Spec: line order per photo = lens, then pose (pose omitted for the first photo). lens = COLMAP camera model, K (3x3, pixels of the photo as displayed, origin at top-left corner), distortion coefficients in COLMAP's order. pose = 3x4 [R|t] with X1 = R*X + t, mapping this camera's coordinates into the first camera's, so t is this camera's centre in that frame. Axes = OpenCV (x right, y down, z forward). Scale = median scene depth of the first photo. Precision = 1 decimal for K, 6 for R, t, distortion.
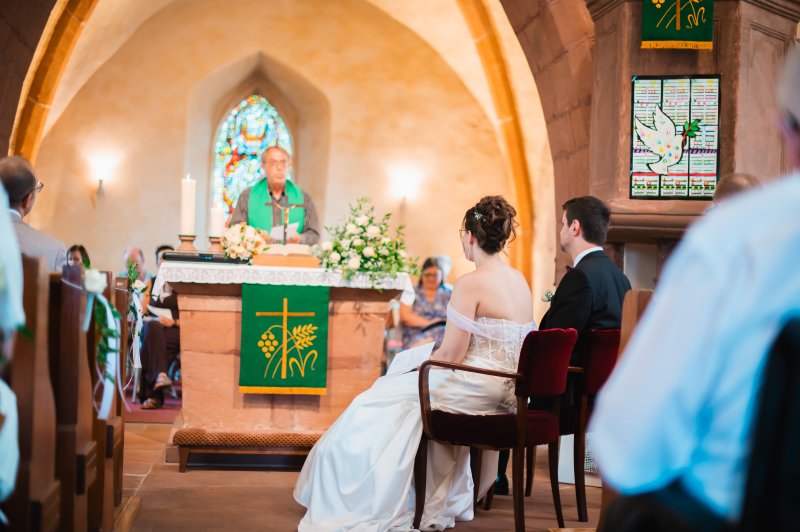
lens RADIAL K [[1158.2, 0, 400.0], [0, 1158.2, 266.0], [0, 0, 1]] dist [-0.157018, 0.121260]
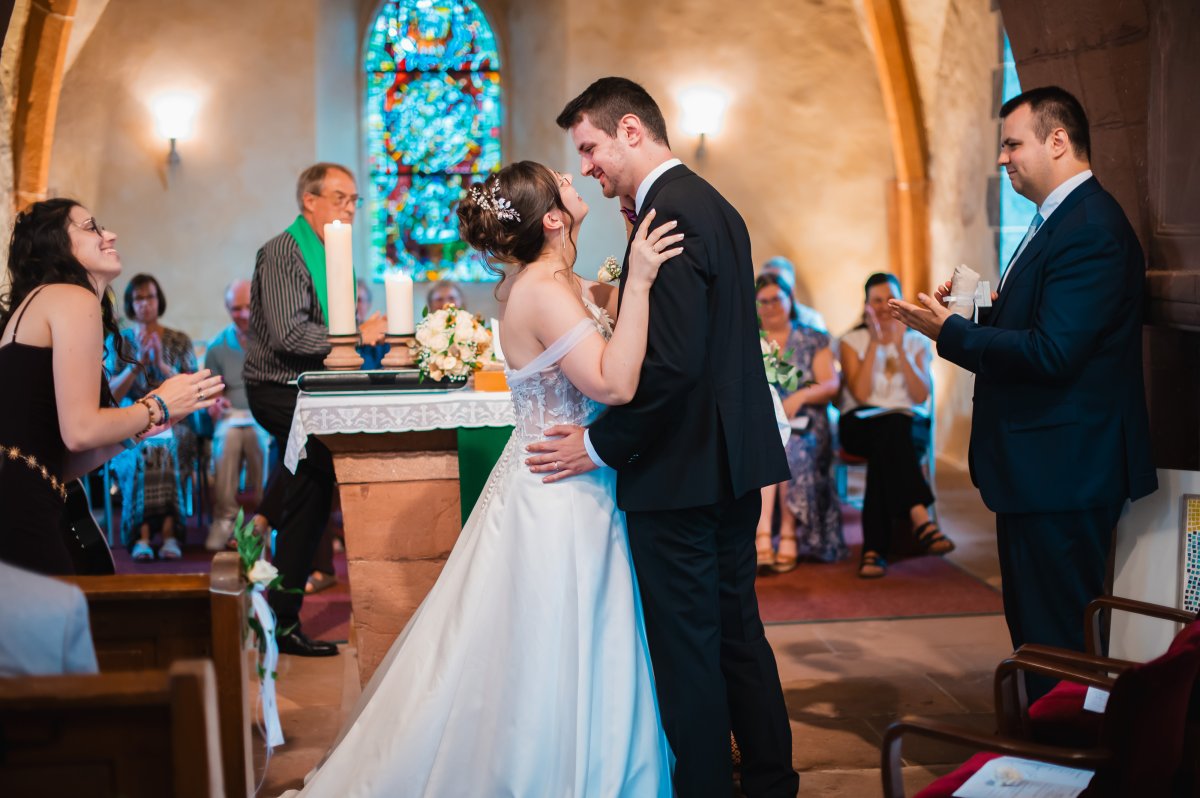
lens RADIAL K [[1792.7, 0, 600.0], [0, 1792.7, 399.0], [0, 0, 1]] dist [-0.136383, 0.054222]
pose [[0.998087, -0.050534, -0.035618, -0.043339], [0.054831, 0.989692, 0.132301, -0.099902], [0.028565, -0.134001, 0.990569, 0.209210]]
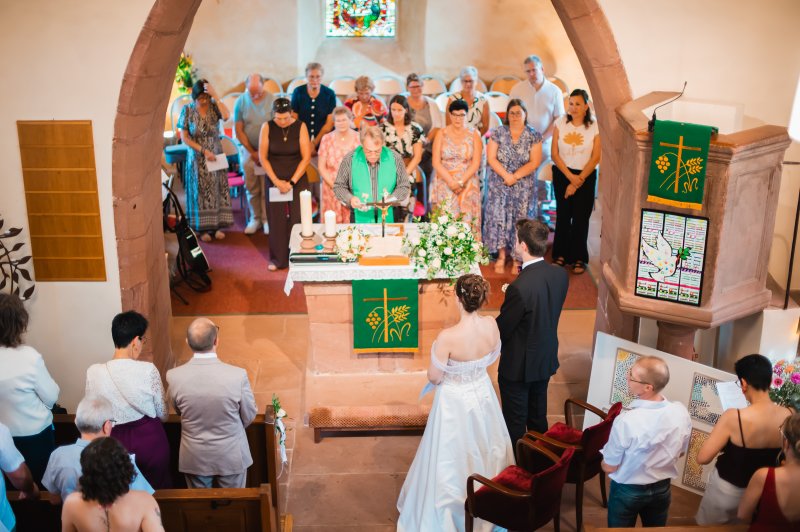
lens RADIAL K [[1195.1, 0, 400.0], [0, 1195.1, 266.0], [0, 0, 1]] dist [-0.136383, 0.054222]
pose [[0.993759, 0.009714, -0.111123, 0.068841], [0.038610, 0.904665, 0.424370, -0.572283], [0.104652, -0.426012, 0.898644, -0.210590]]
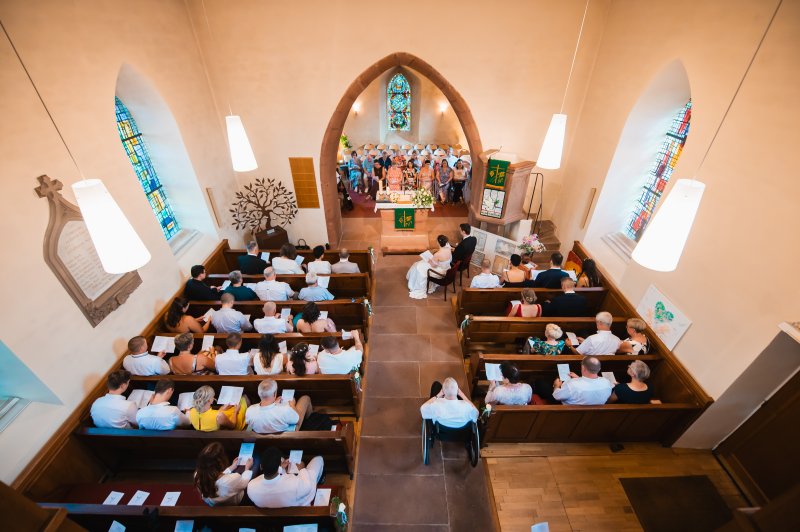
lens RADIAL K [[327.3, 0, 403.7], [0, 327.3, 260.6], [0, 0, 1]] dist [-0.001050, -0.000006]
pose [[0.990558, 0.043786, -0.129916, 0.068009], [0.040828, 0.810414, 0.584433, -0.546576], [0.130876, -0.584219, 0.800974, -0.108890]]
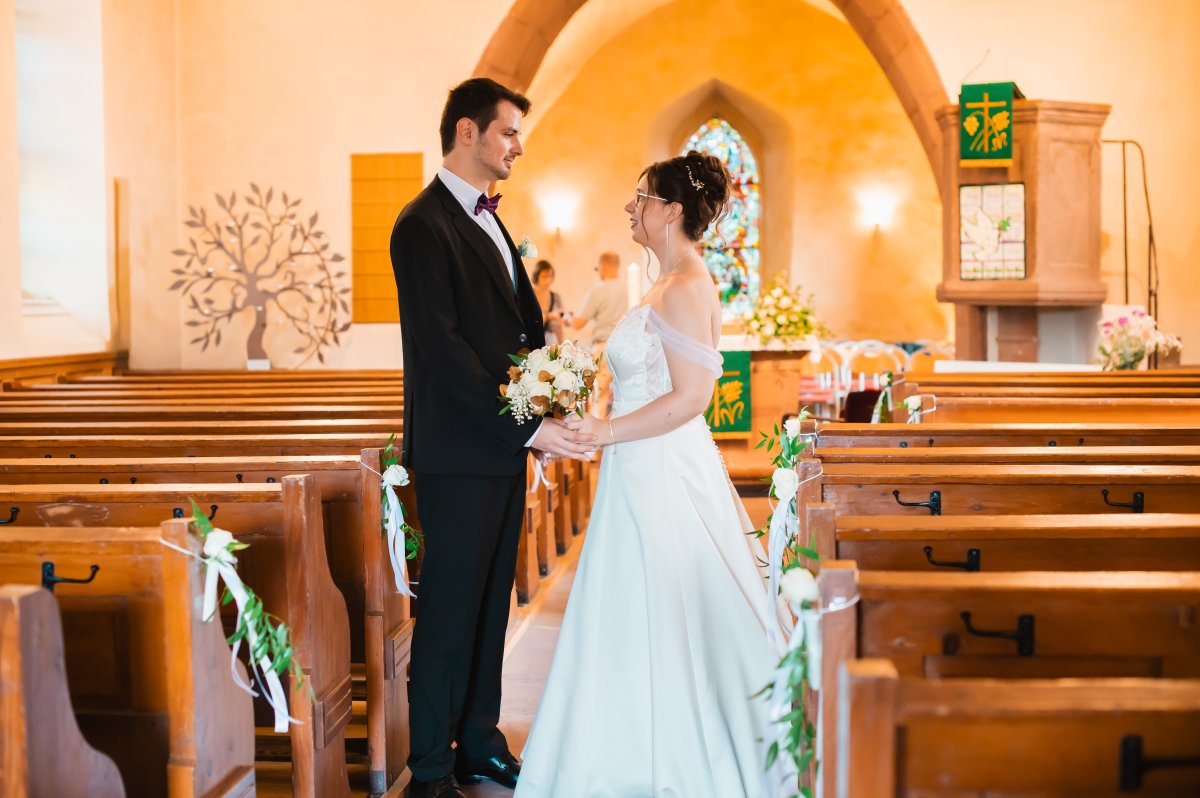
lens RADIAL K [[1737.3, 0, 600.0], [0, 1737.3, 399.0], [0, 0, 1]] dist [-0.157018, 0.121260]
pose [[0.971864, -0.037161, -0.232595, 0.210971], [0.057344, 0.995094, 0.080622, -0.088499], [0.228458, -0.091692, 0.969226, -0.827999]]
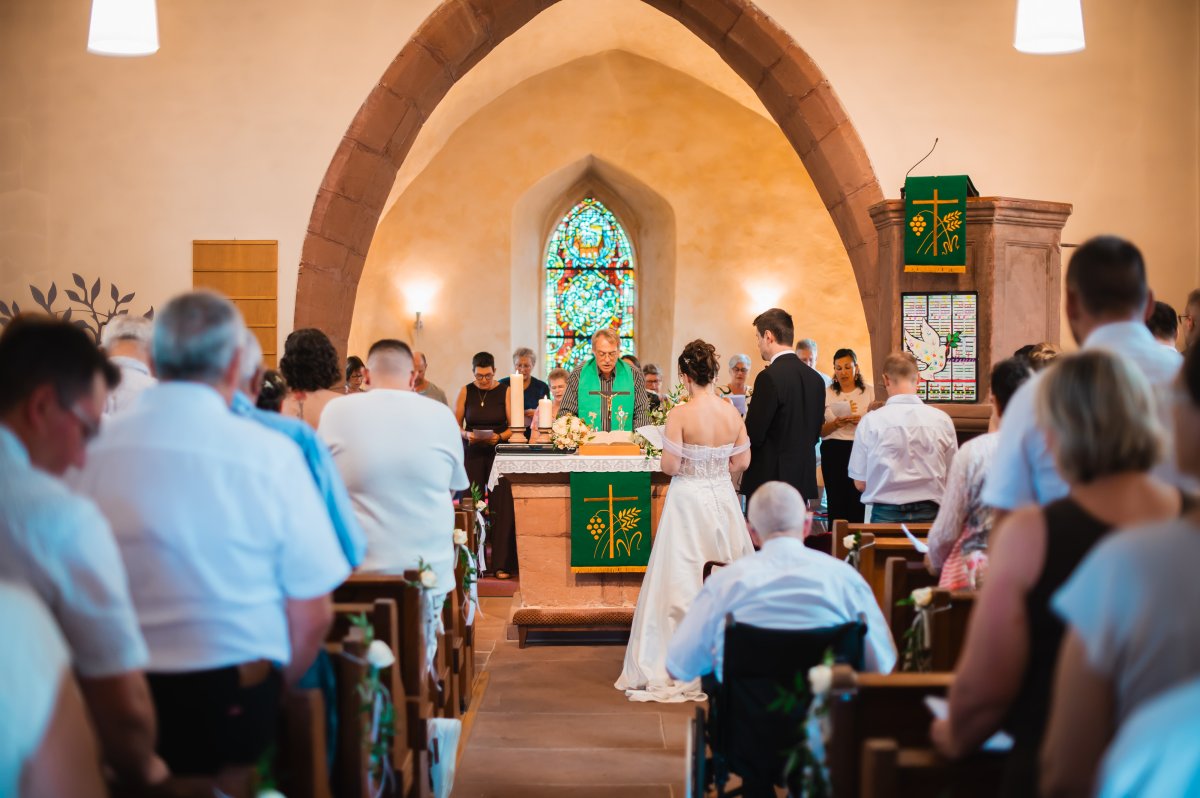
lens RADIAL K [[1737.3, 0, 600.0], [0, 1737.3, 399.0], [0, 0, 1]] dist [-0.157018, 0.121260]
pose [[0.989832, -0.034466, -0.138005, 0.117928], [0.041548, 0.997945, 0.048772, -0.131279], [0.136040, -0.054009, 0.989230, -0.601747]]
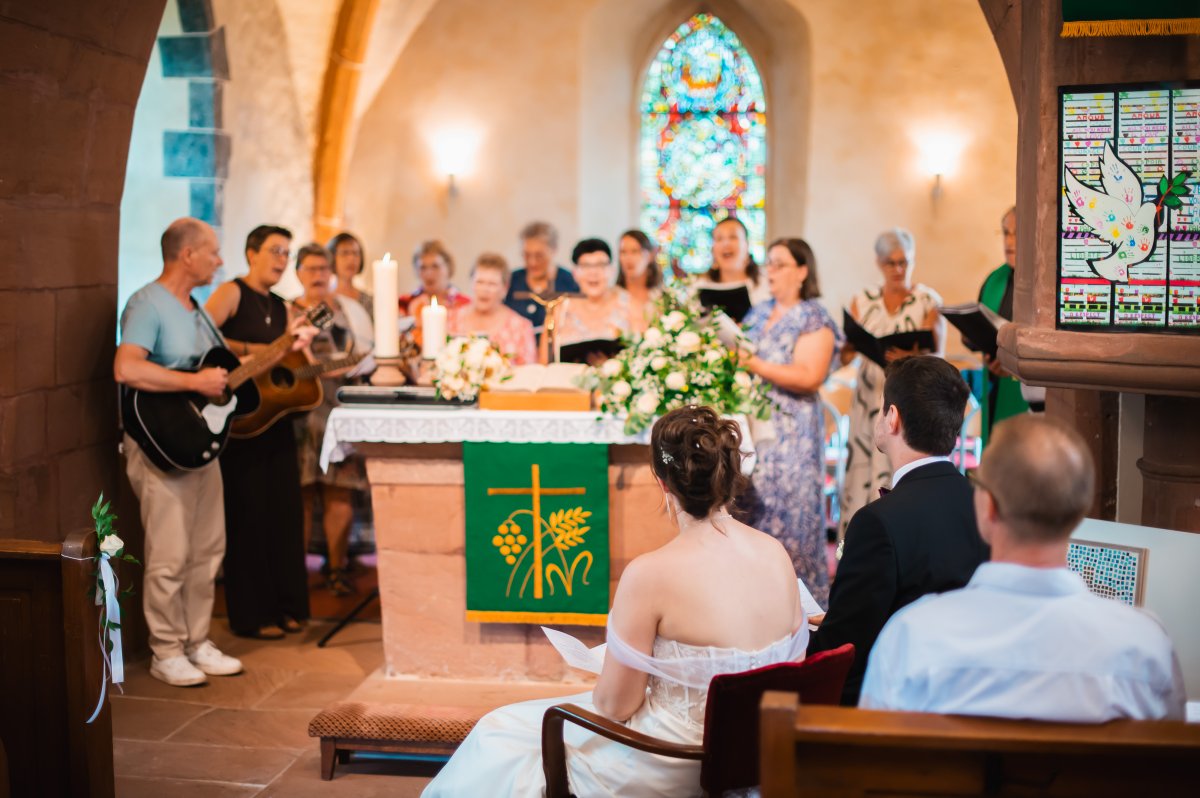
lens RADIAL K [[1737.3, 0, 600.0], [0, 1737.3, 399.0], [0, 0, 1]] dist [-0.157018, 0.121260]
pose [[0.956362, -0.010632, -0.291990, 0.191463], [0.044674, 0.992908, 0.110170, -0.101407], [0.288748, -0.118407, 0.950055, 0.172379]]
